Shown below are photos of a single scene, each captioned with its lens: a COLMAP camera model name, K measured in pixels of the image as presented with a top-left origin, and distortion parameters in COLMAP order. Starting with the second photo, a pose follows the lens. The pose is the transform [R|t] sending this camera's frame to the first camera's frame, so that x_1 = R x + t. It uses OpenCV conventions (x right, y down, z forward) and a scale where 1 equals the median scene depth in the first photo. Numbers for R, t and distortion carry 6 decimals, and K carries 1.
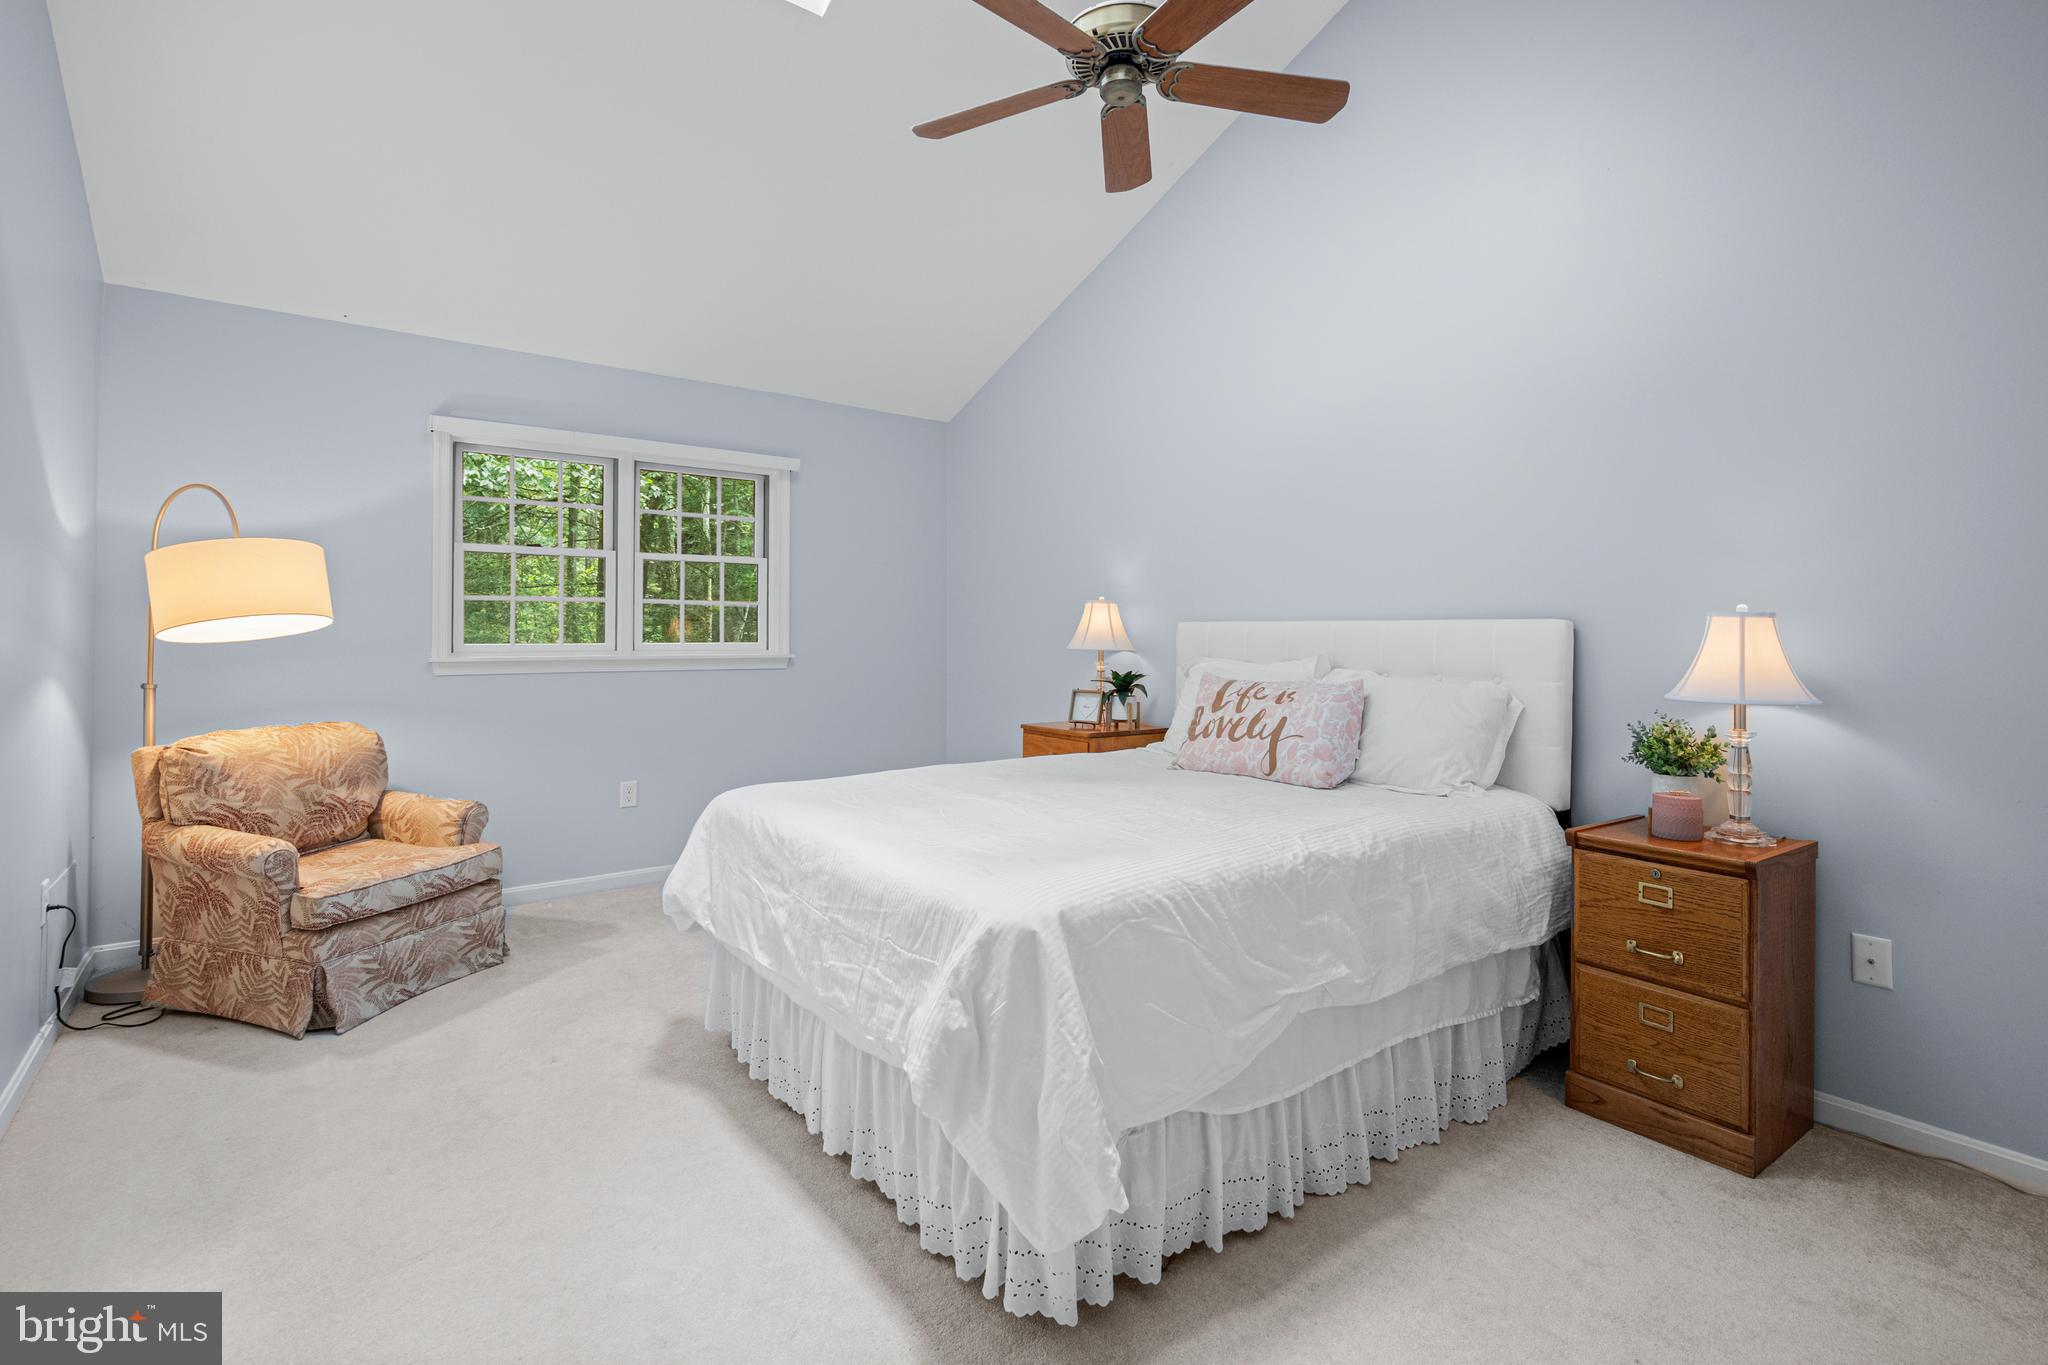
lens RADIAL K [[940.5, 0, 1017.0], [0, 940.5, 637.7], [0, 0, 1]] dist [-0.000204, -0.000034]
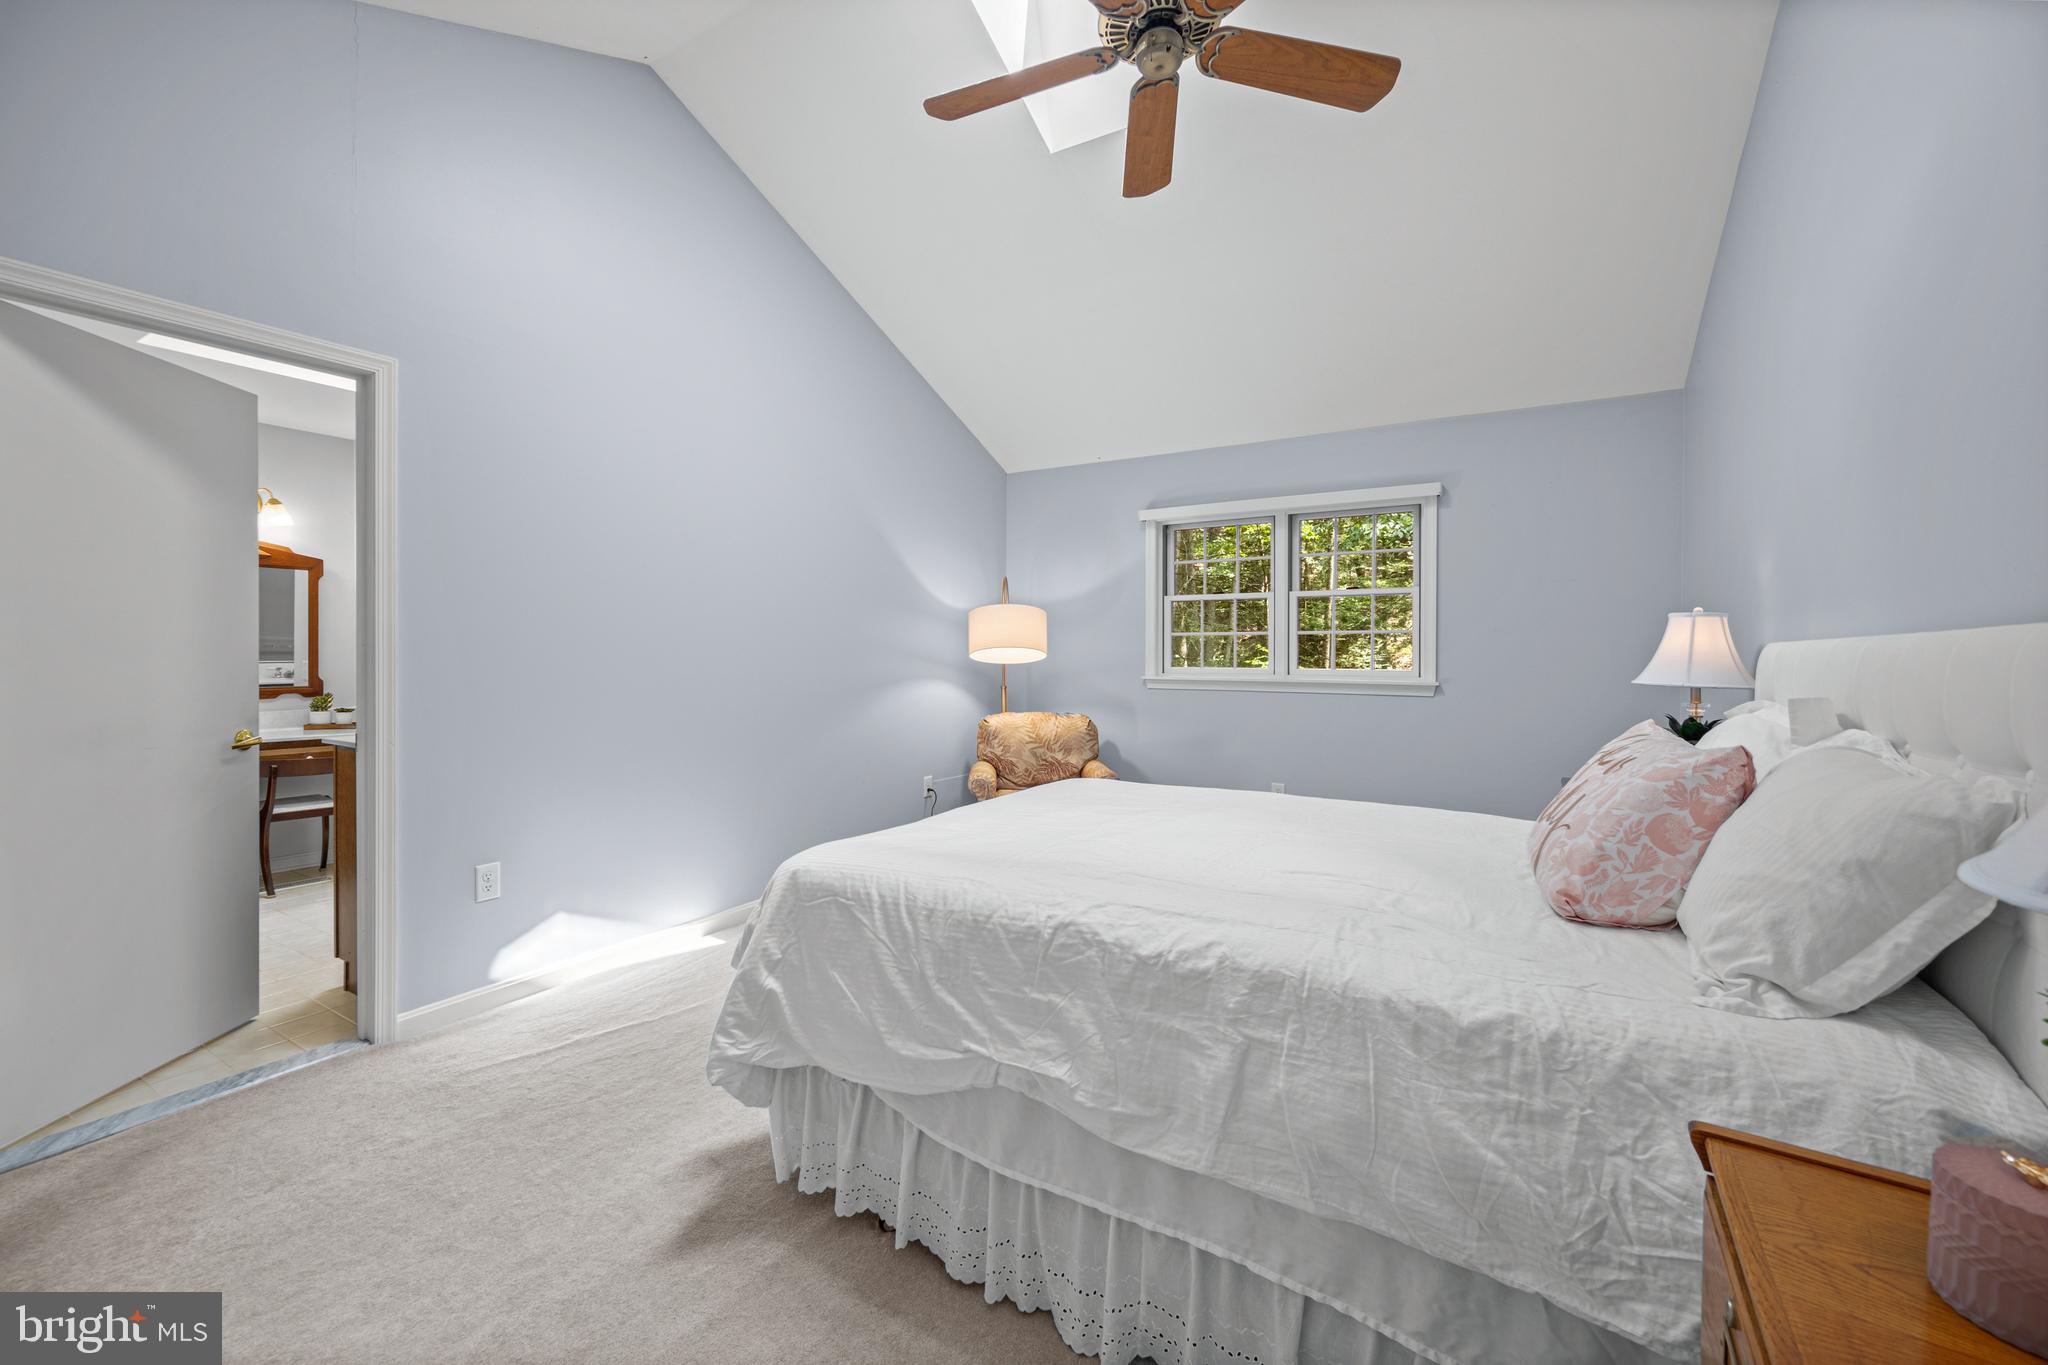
lens RADIAL K [[817.4, 0, 1027.1], [0, 817.4, 661.9], [0, 0, 1]] dist [0.000514, 0.000285]
pose [[0.374117, 0.004762, -0.927369, 0.690715], [-0.008050, 0.999966, 0.001887, -0.001722], [0.927347, 0.006760, 0.374142, 0.491583]]
